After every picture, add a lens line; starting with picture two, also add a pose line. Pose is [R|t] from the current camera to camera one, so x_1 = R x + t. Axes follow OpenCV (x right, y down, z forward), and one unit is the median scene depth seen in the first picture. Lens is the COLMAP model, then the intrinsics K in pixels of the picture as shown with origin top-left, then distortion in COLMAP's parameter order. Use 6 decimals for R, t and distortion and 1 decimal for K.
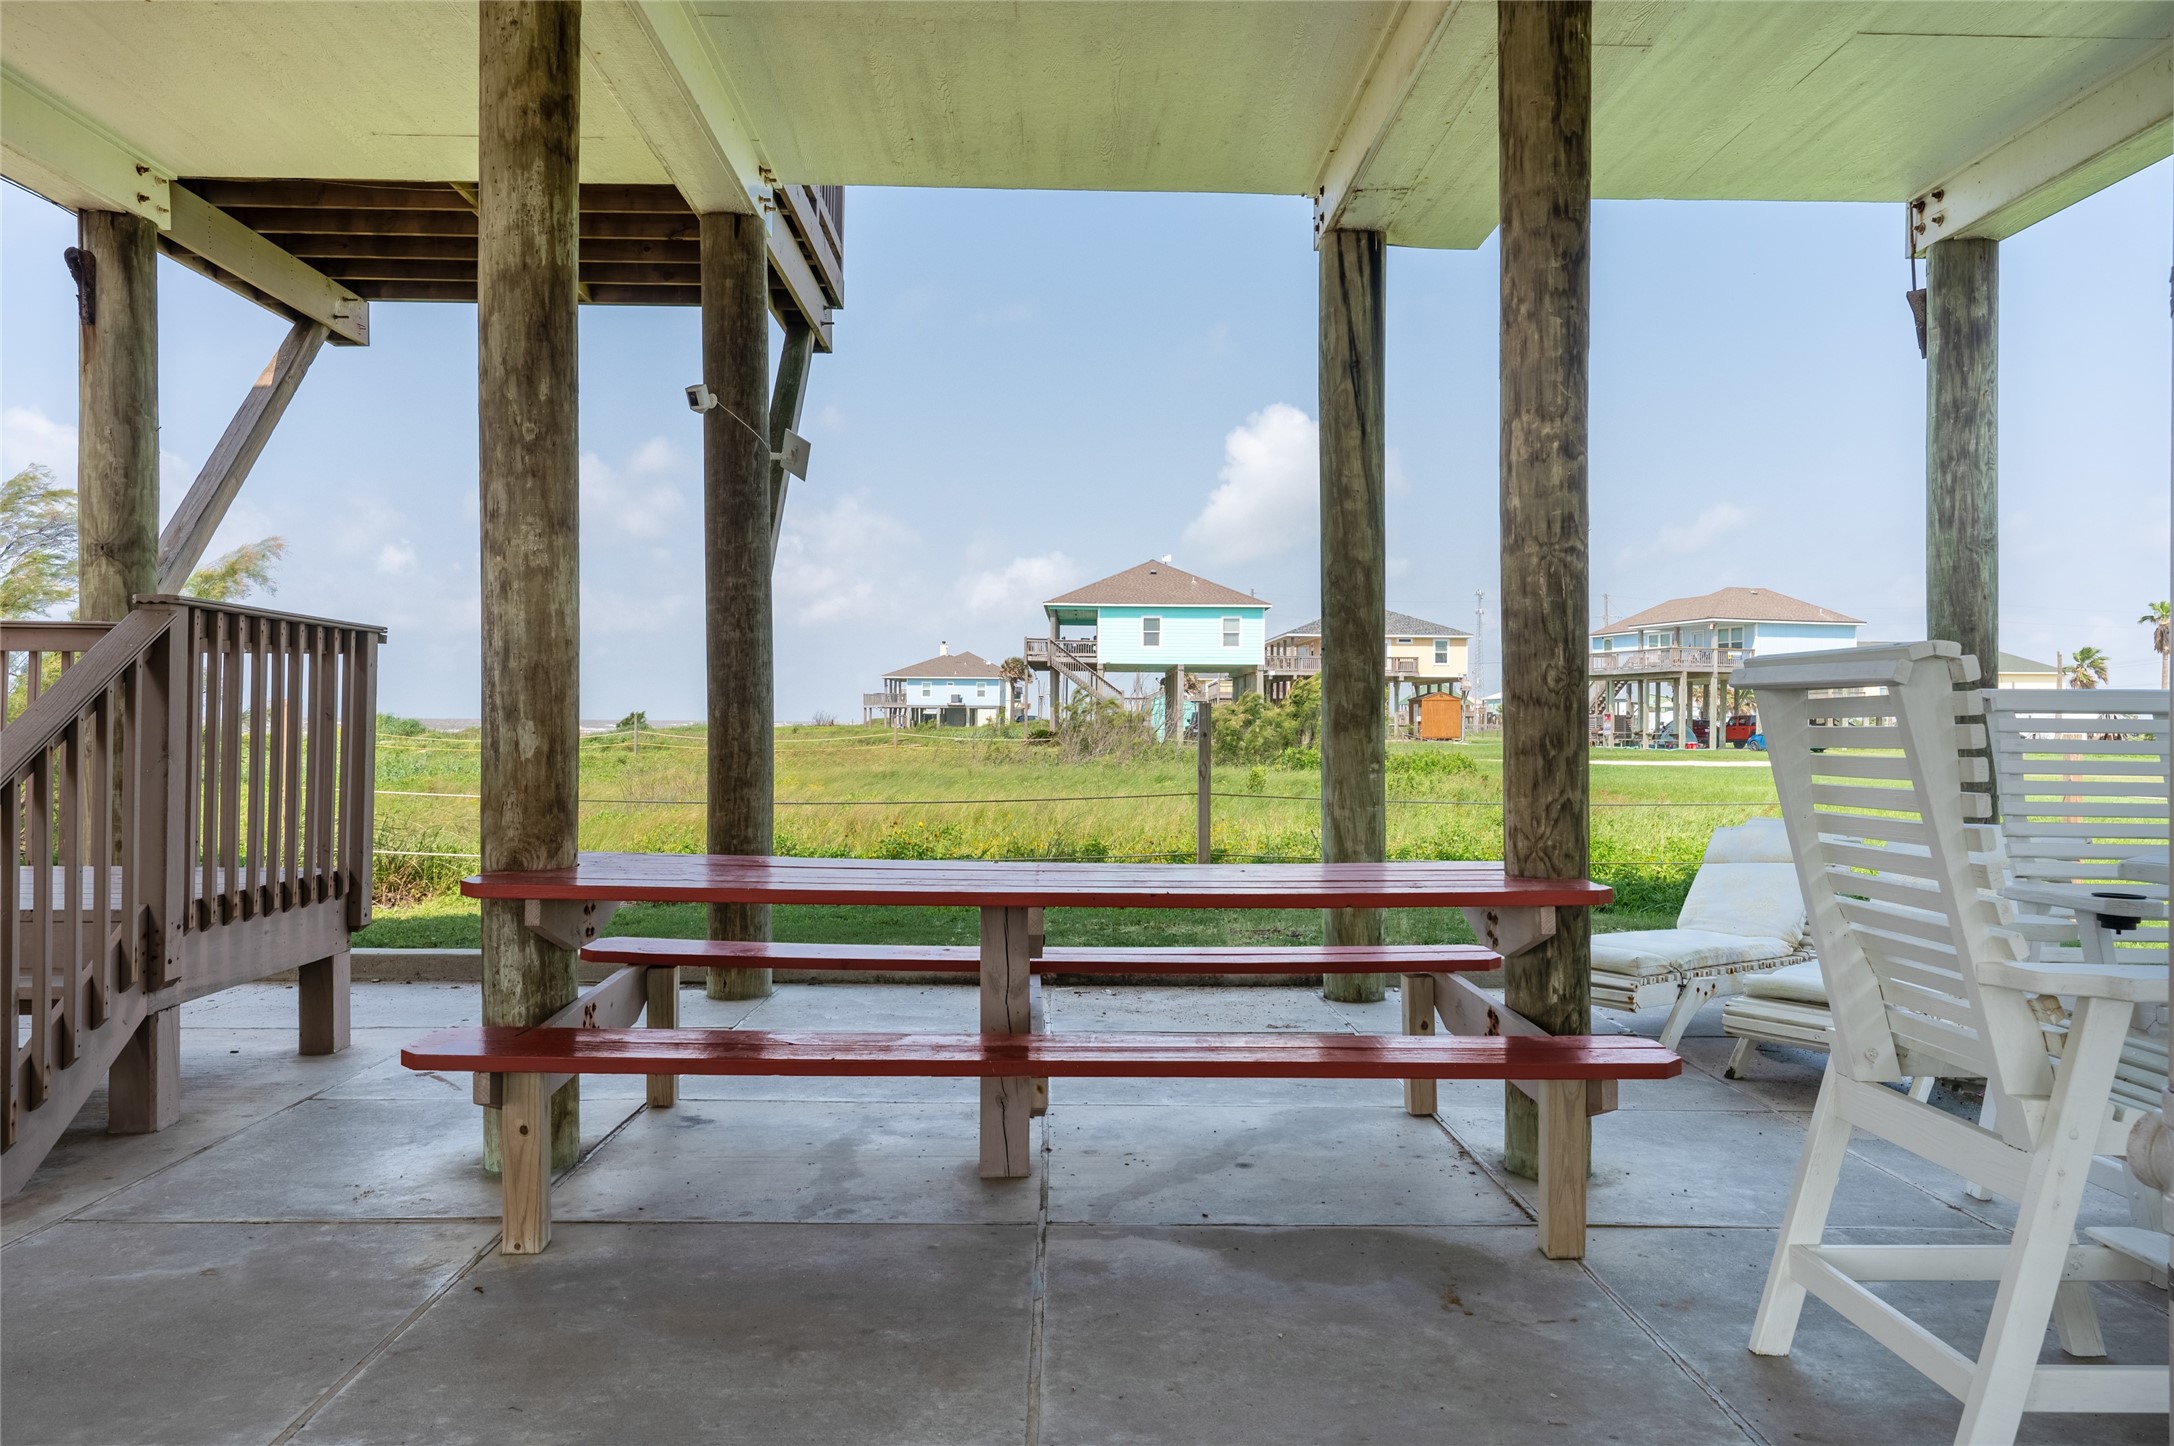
lens RADIAL K [[1429.9, 0, 1087.0], [0, 1429.9, 723.0], [0, 0, 1]] dist [0.002468, 0.001213]
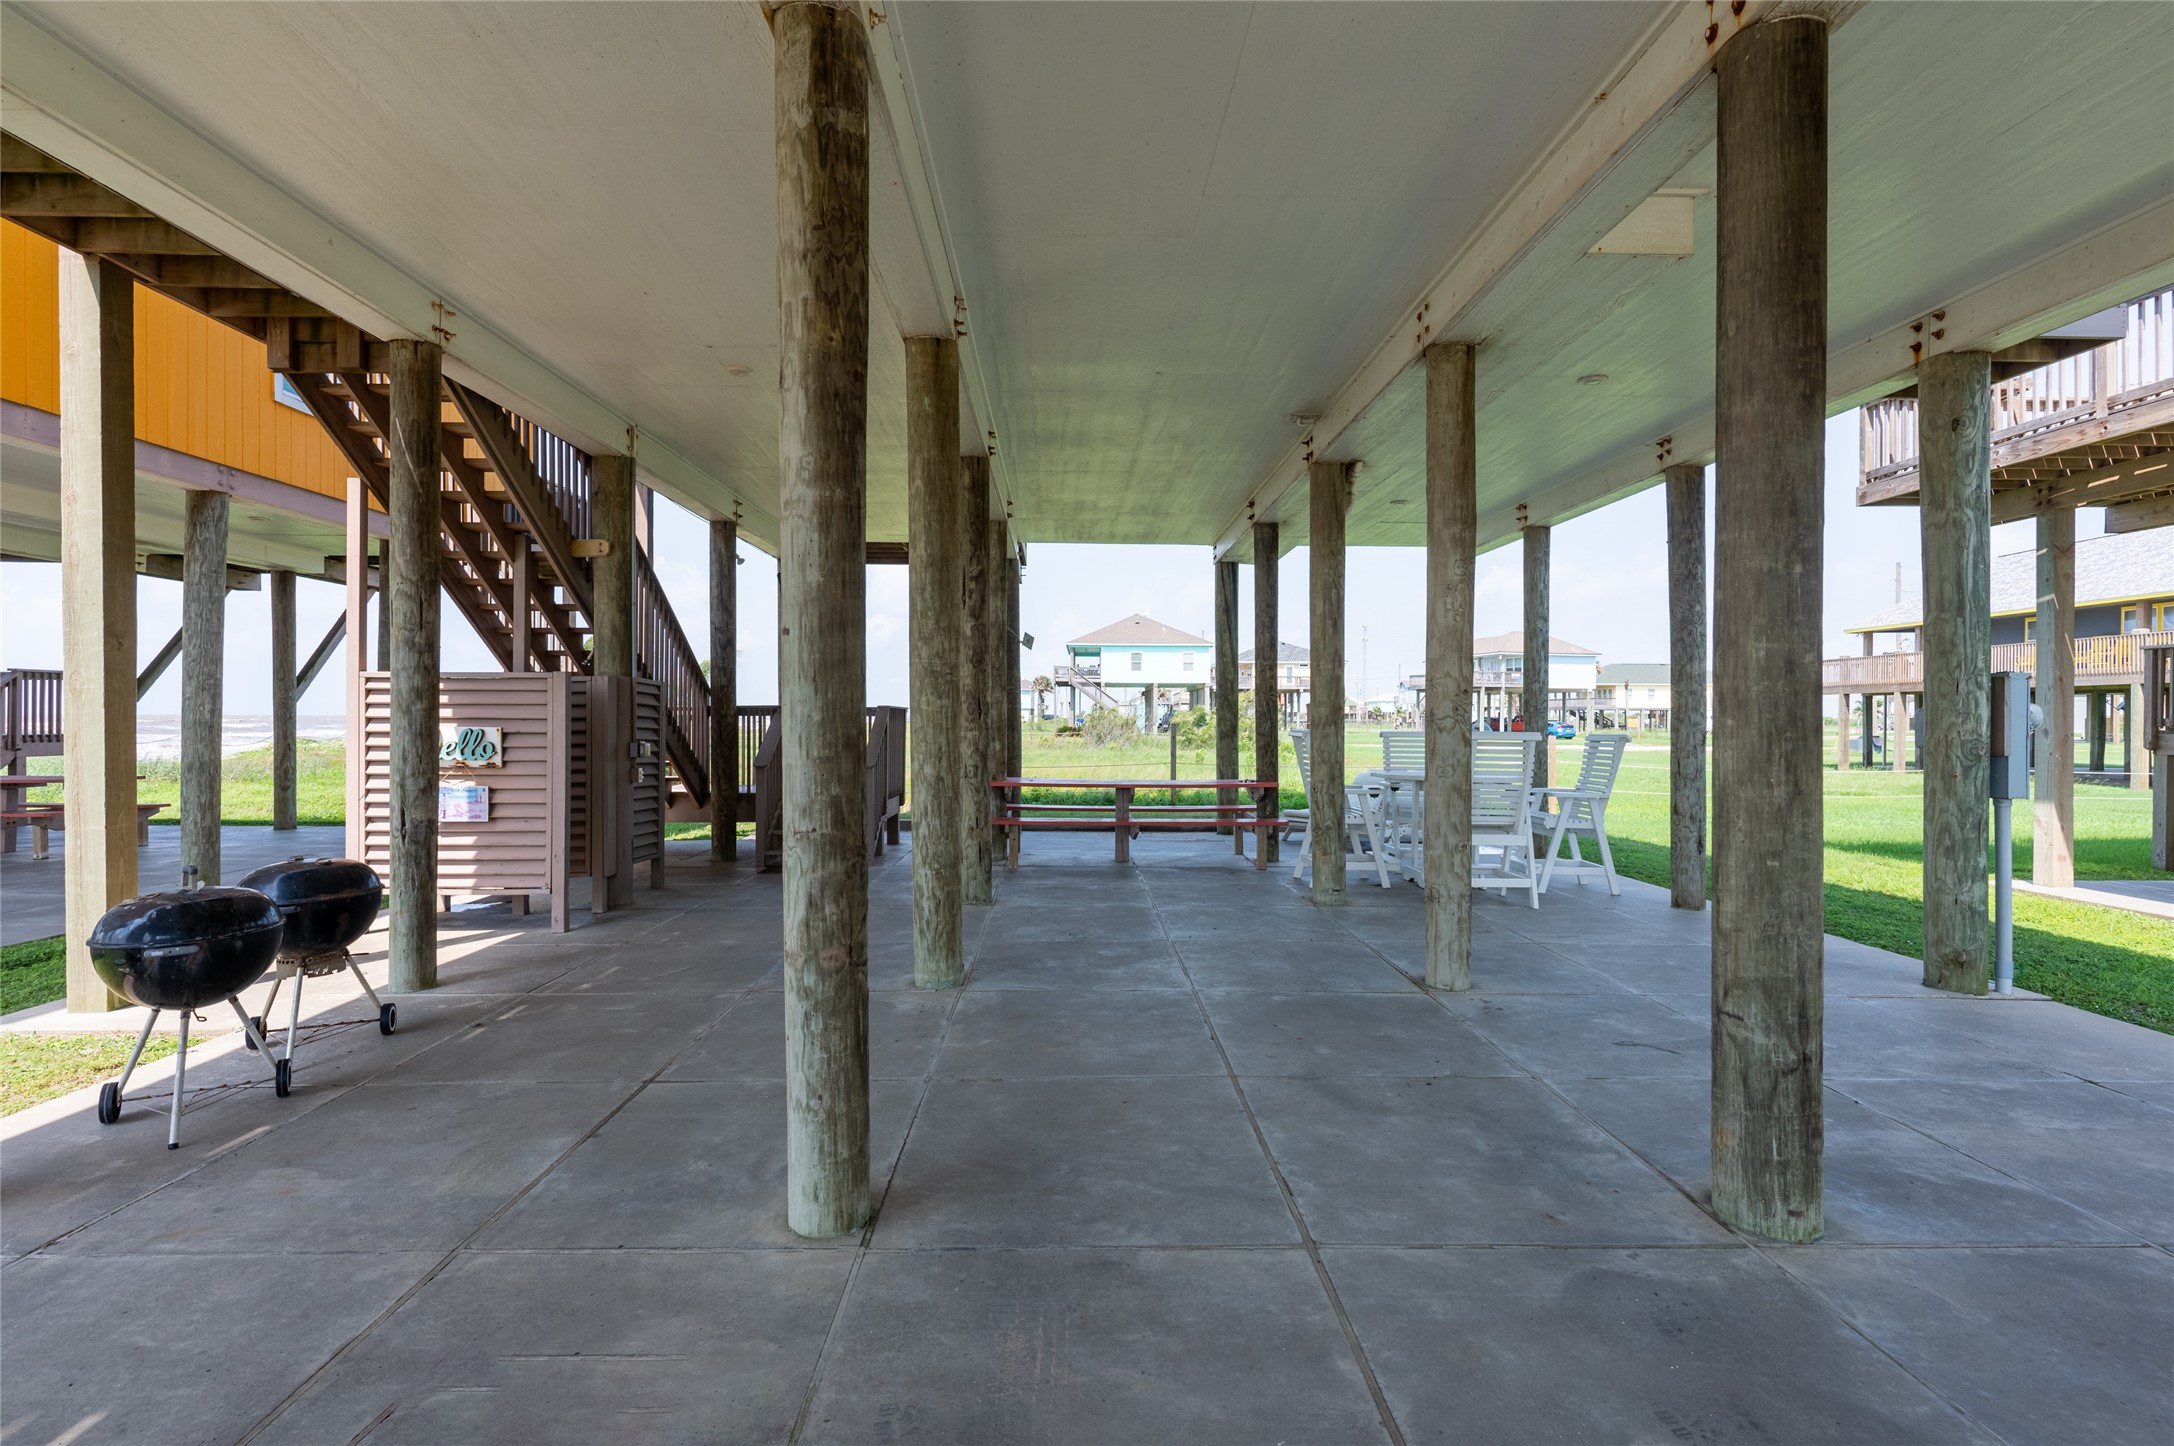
lens RADIAL K [[1034.2, 0, 1087.0], [0, 1034.2, 723.0], [0, 0, 1]] dist [-0.000471, 0.000033]
pose [[0.999993, -0.003346, 0.001526, -0.010743], [0.003339, 0.999983, 0.004733, -0.004090], [-0.001542, -0.004728, 0.999988, -0.118489]]
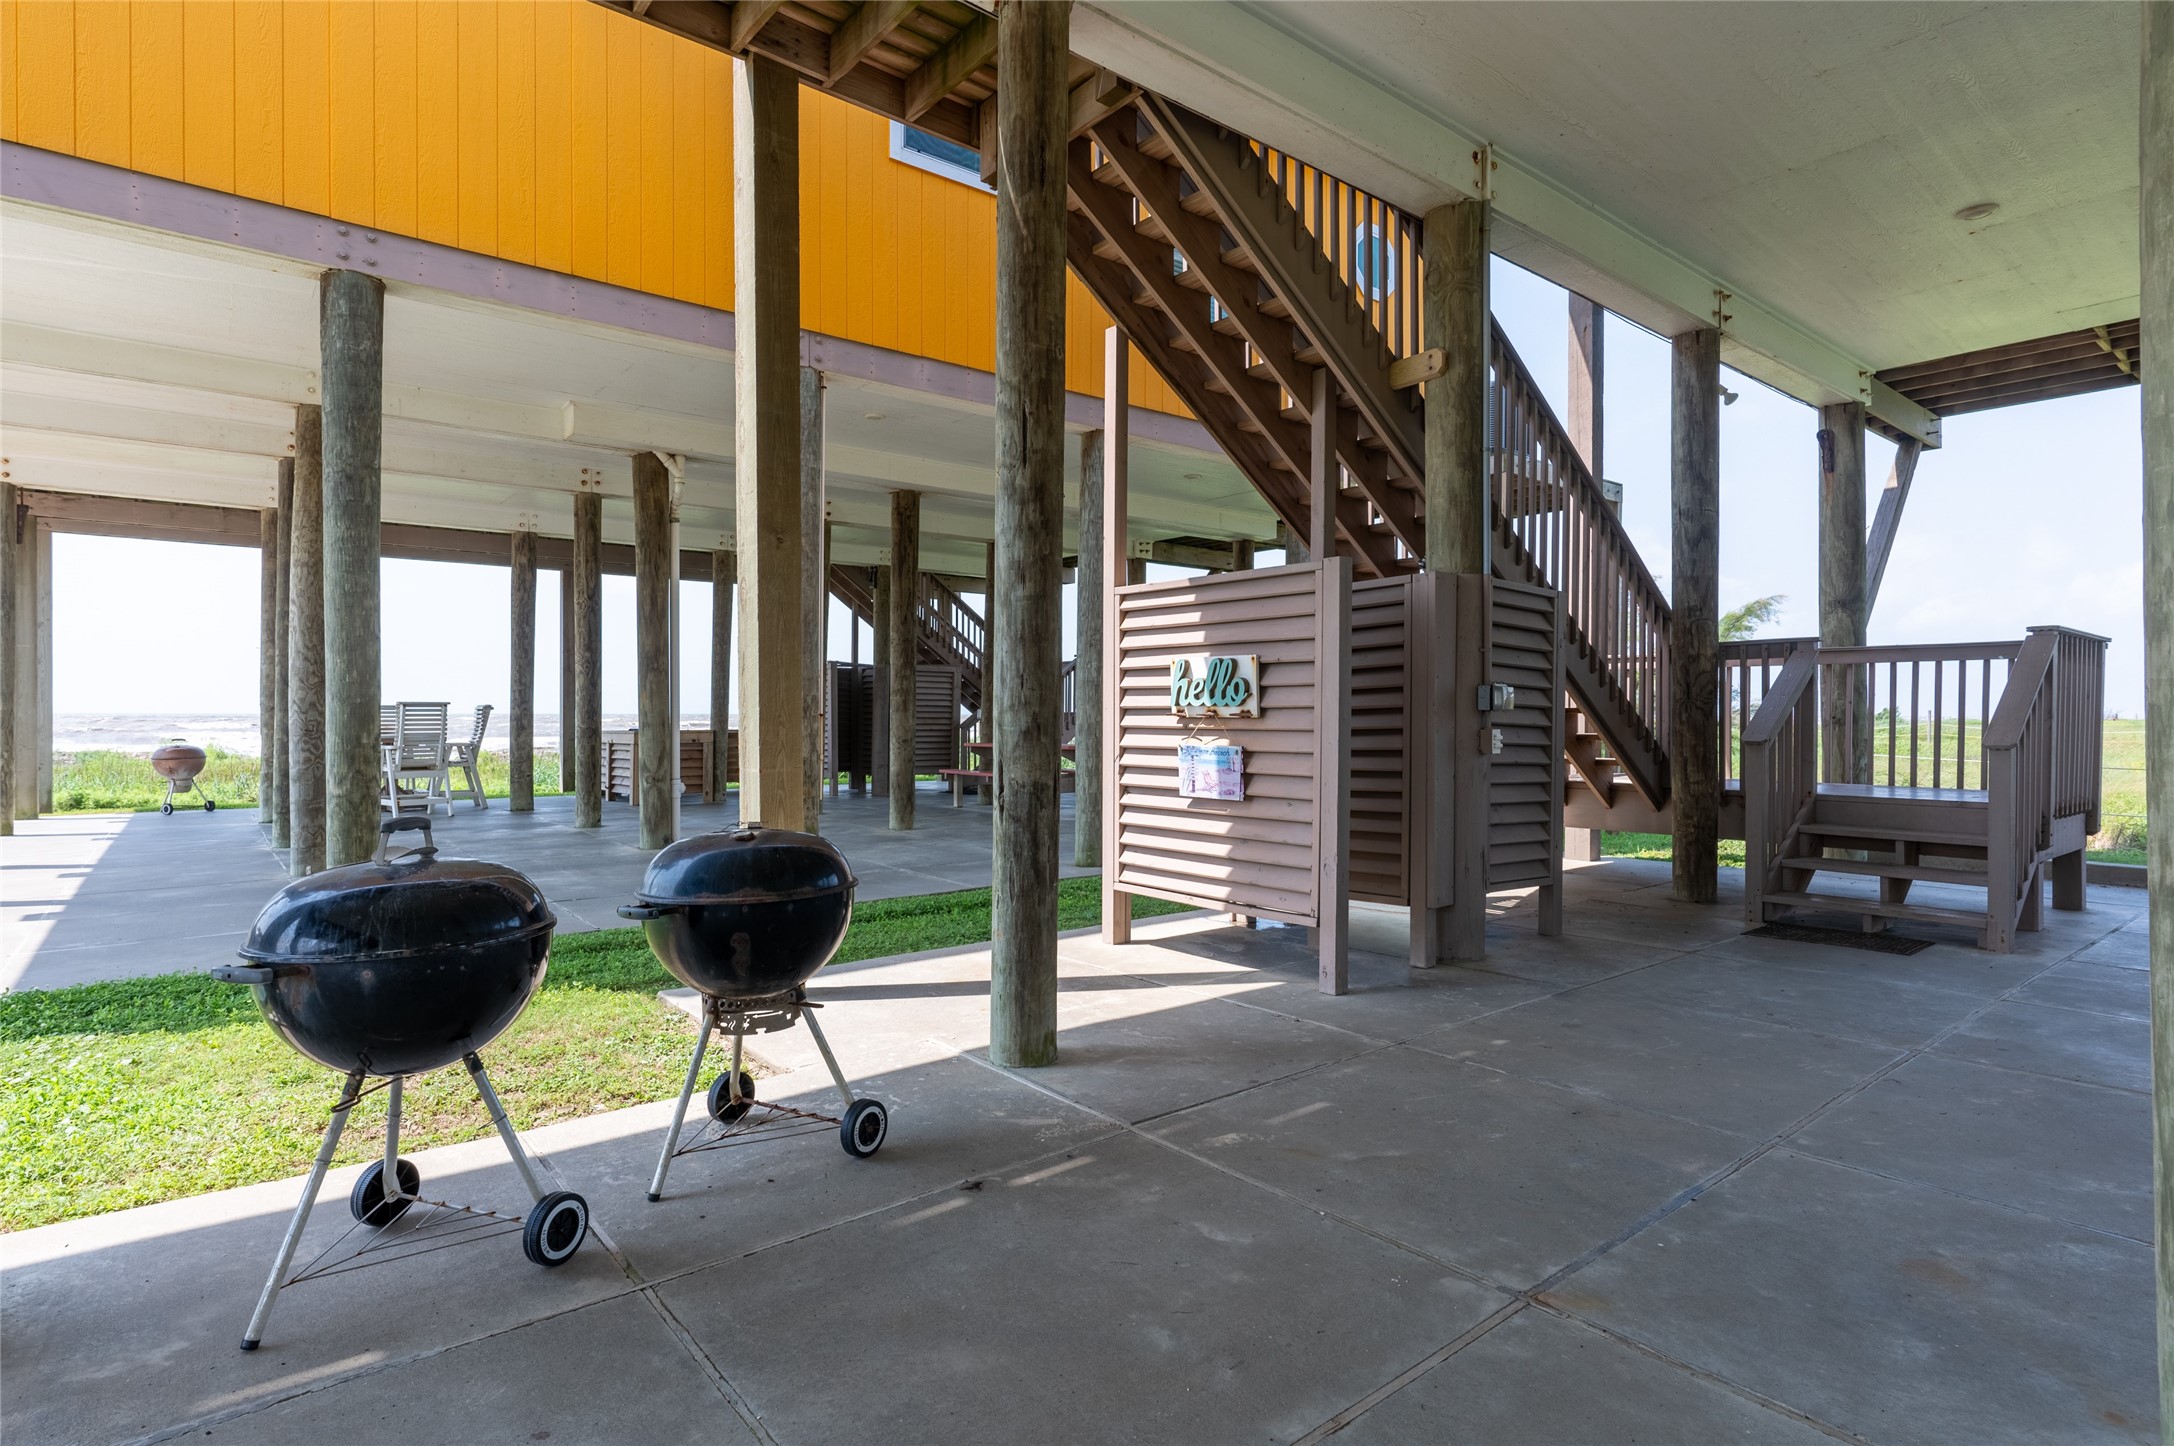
lens RADIAL K [[1105.9, 0, 1087.0], [0, 1105.9, 723.0], [0, 0, 1]] dist [0.000895, -0.000141]
pose [[0.611757, -0.000791, -0.791045, -0.021740], [0.003133, 0.999994, 0.001423, 0.001812], [0.791040, -0.003349, 0.611756, -0.056919]]
